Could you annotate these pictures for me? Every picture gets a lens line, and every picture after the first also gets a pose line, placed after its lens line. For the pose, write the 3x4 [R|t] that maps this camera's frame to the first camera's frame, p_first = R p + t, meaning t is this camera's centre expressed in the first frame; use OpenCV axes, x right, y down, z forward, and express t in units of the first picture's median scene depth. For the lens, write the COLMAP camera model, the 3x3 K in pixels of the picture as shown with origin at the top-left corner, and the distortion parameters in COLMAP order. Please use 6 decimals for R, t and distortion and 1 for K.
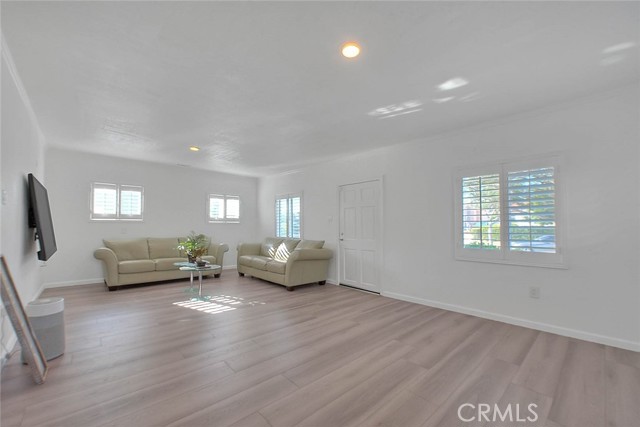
lens RADIAL K [[261.6, 0, 319.4], [0, 261.6, 221.8], [0, 0, 1]] dist [0.000544, 0.000058]
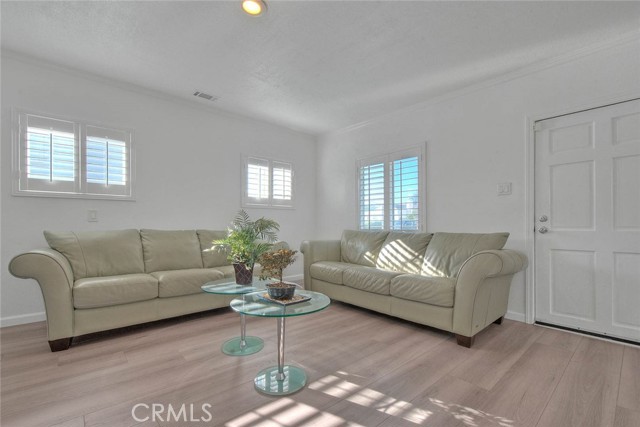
lens RADIAL K [[259.1, 0, 312.7], [0, 259.1, 225.3], [0, 0, 1]] dist [0.010580, 0.000008]
pose [[0.999937, -0.002959, 0.010783, -0.338841], [0.002851, 0.999946, 0.010015, 0.050375], [-0.010812, -0.009983, 0.999892, 0.507359]]
